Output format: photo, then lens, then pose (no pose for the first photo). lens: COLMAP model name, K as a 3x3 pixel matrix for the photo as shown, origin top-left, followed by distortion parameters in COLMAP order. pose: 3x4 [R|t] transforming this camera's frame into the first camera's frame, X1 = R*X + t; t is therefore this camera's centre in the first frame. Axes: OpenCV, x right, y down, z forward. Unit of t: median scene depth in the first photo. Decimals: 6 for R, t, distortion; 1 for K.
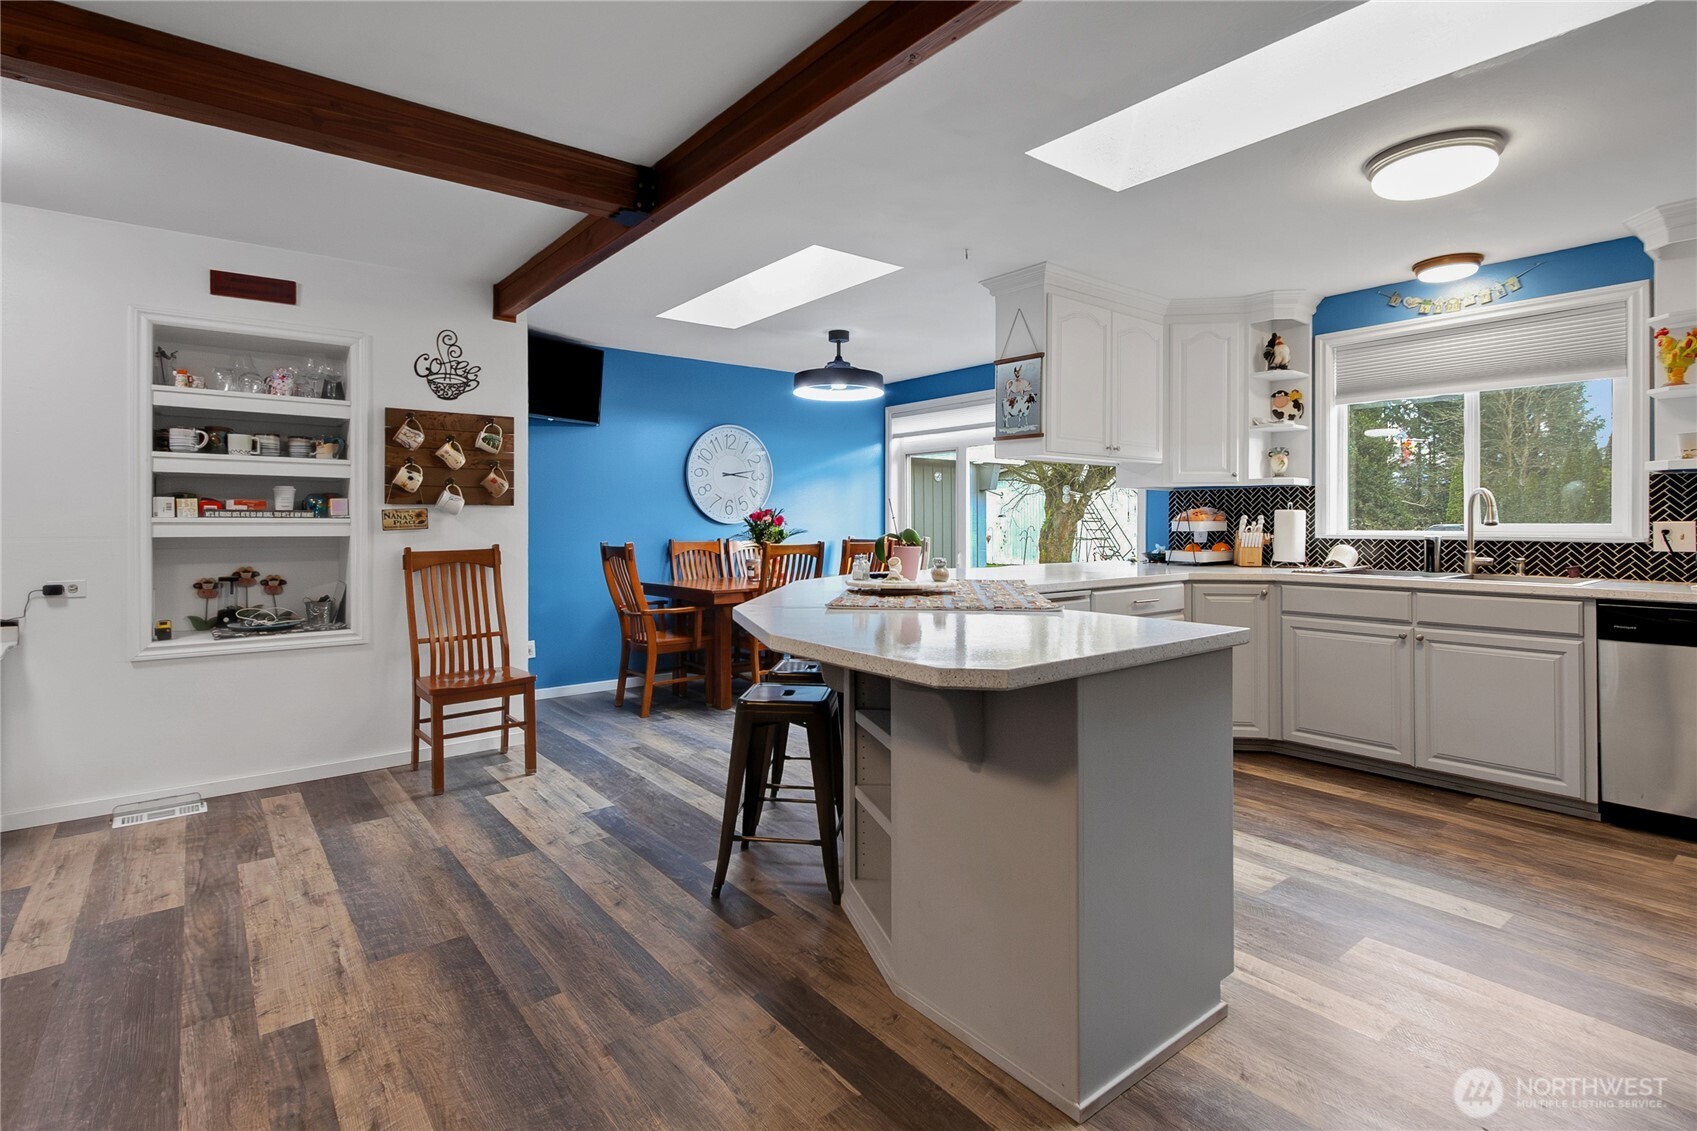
lens RADIAL K [[829.1, 0, 821.6], [0, 829.1, 520.7], [0, 0, 1]] dist [0.017939, -0.008049]
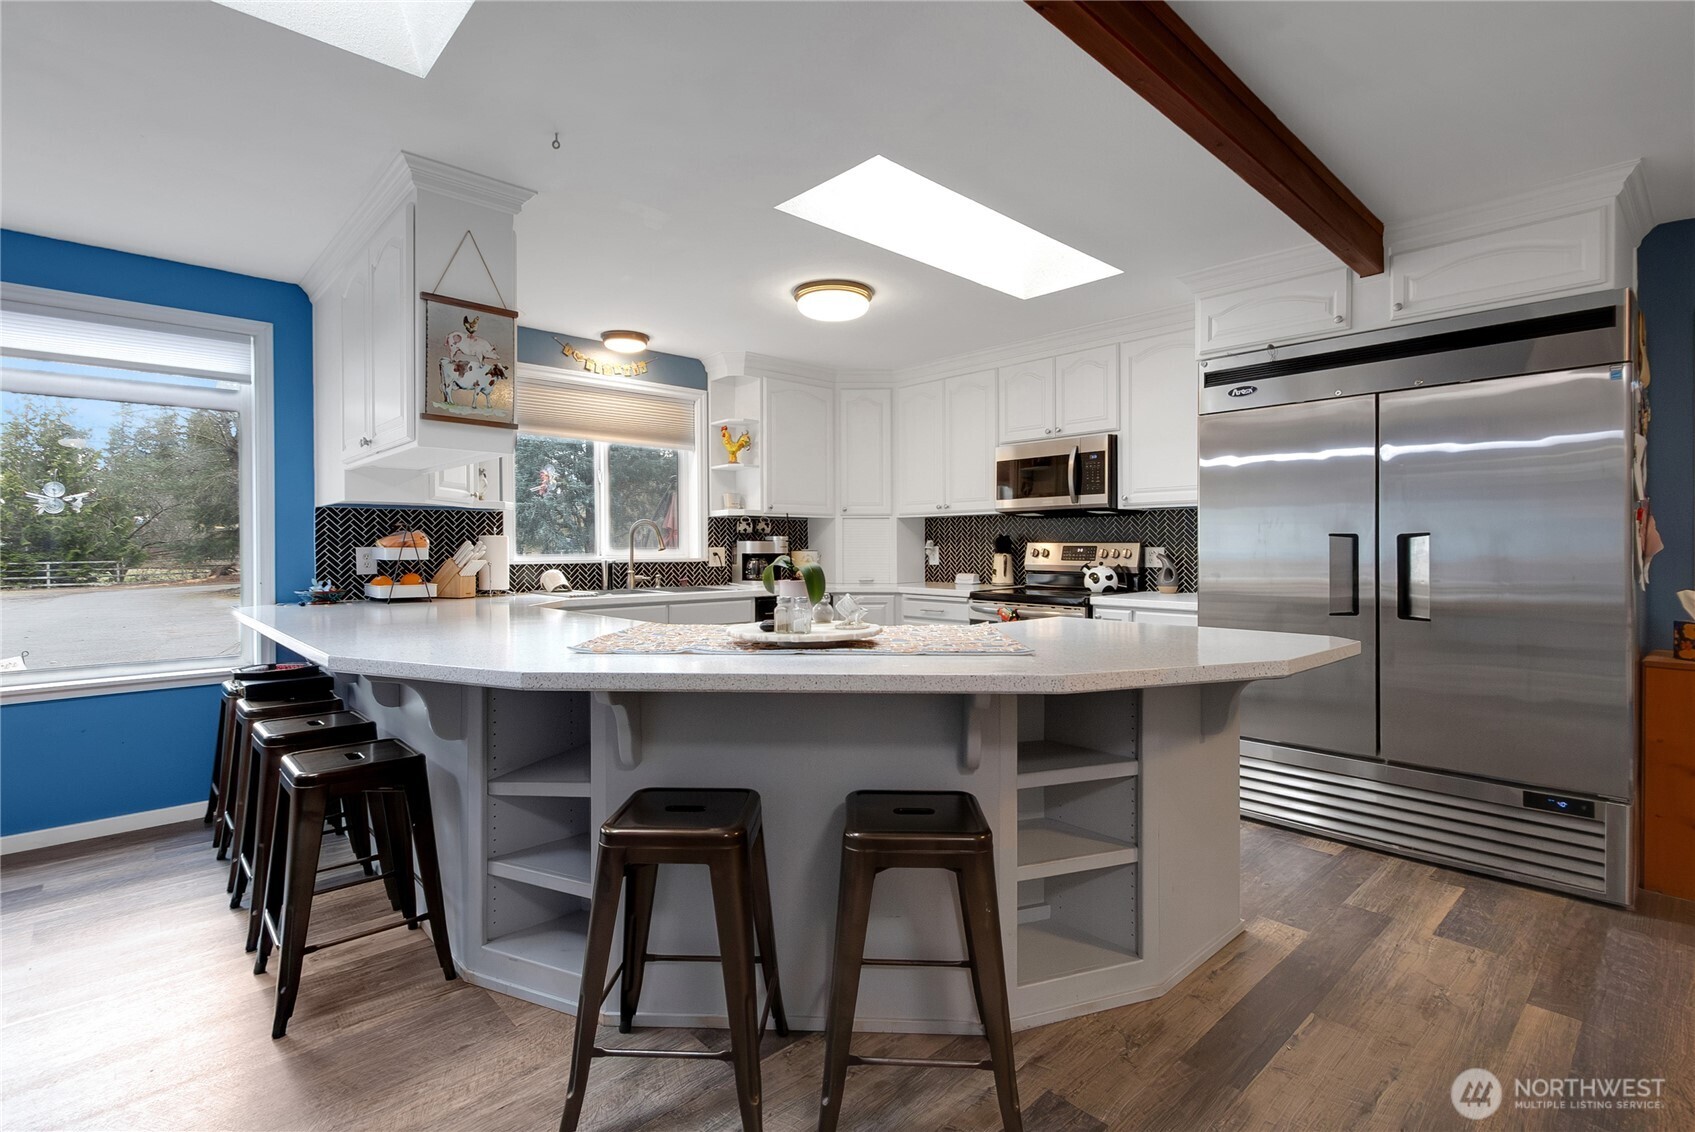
lens RADIAL K [[797.7, 0, 815.9], [0, 797.7, 554.8], [0, 0, 1]] dist [0.001757, 0.000184]
pose [[-0.070244, -0.008657, 0.997492, -0.424539], [0.001731, 0.999960, 0.008800, 0.001651], [-0.997528, 0.002345, -0.070226, 0.761530]]
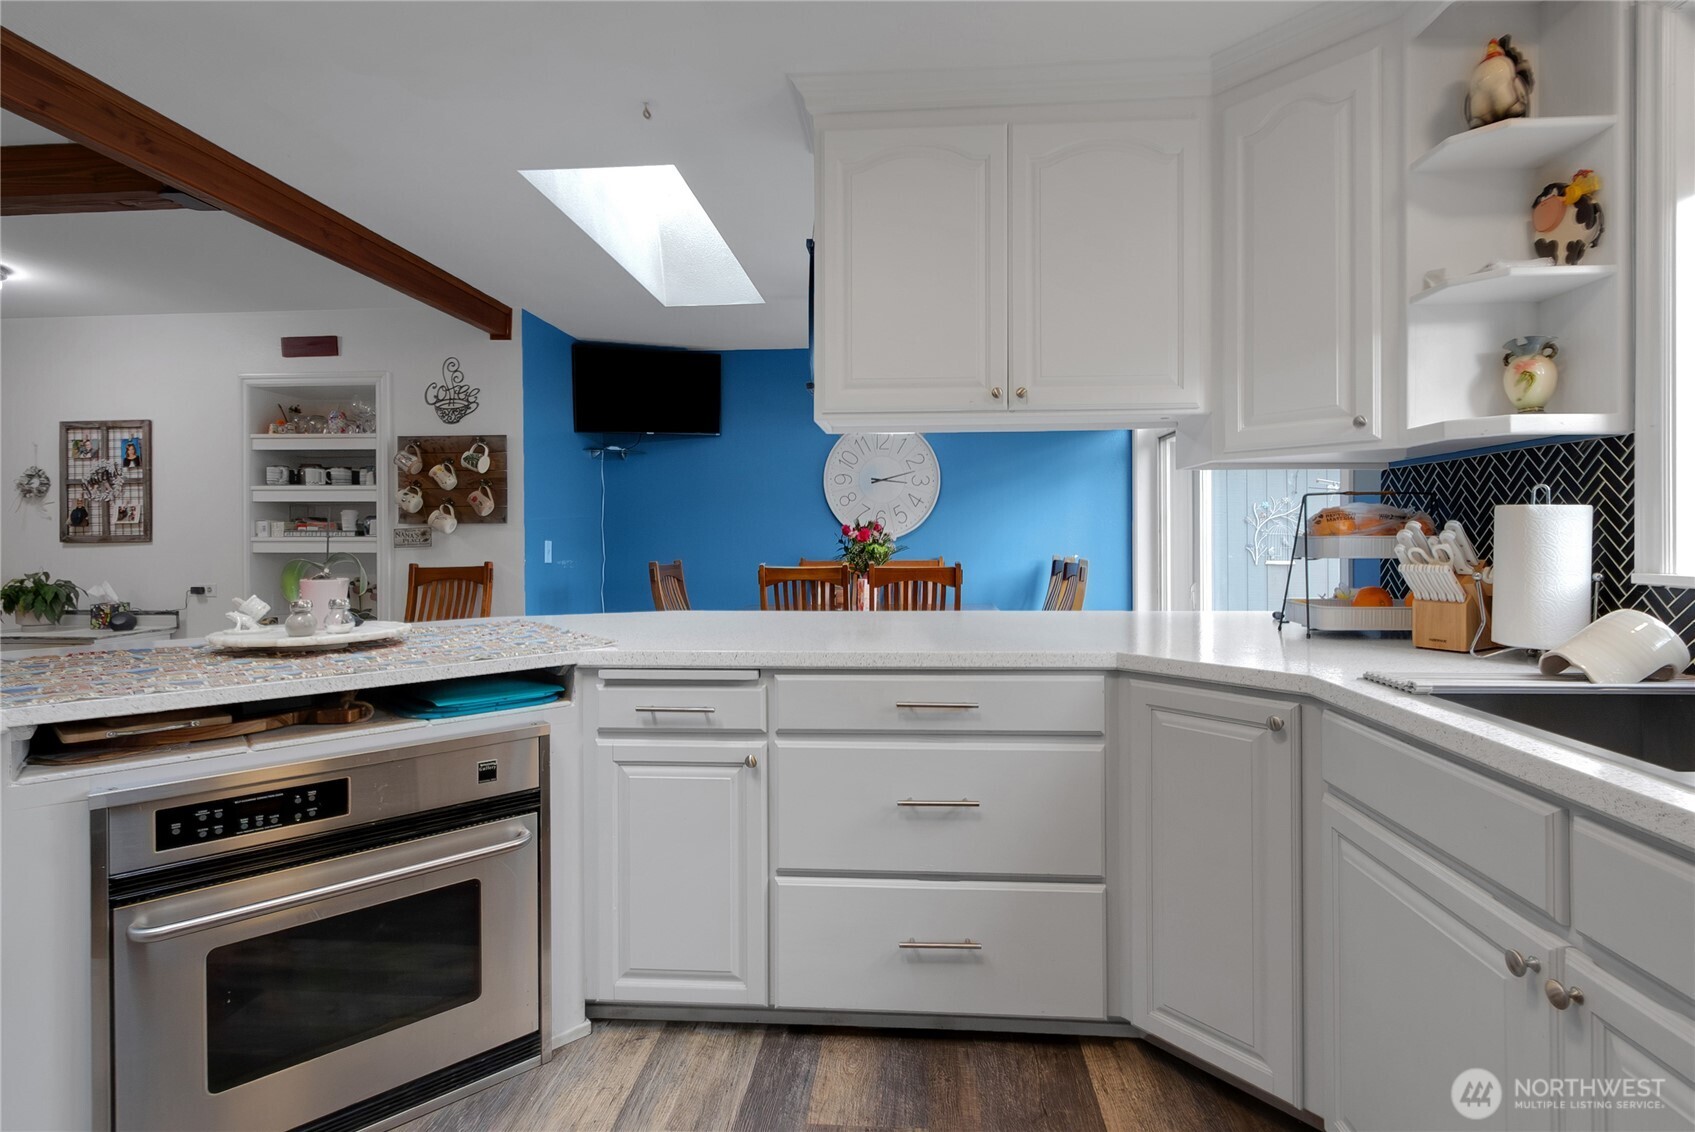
lens RADIAL K [[806.5, 0, 868.0], [0, 806.5, 538.7], [0, 0, 1]] dist [0.000055, 0.000248]
pose [[0.750390, -0.001472, -0.660993, 0.629601], [0.005555, 0.999976, 0.004078, -0.001098], [0.660972, -0.006732, 0.750381, 0.591082]]
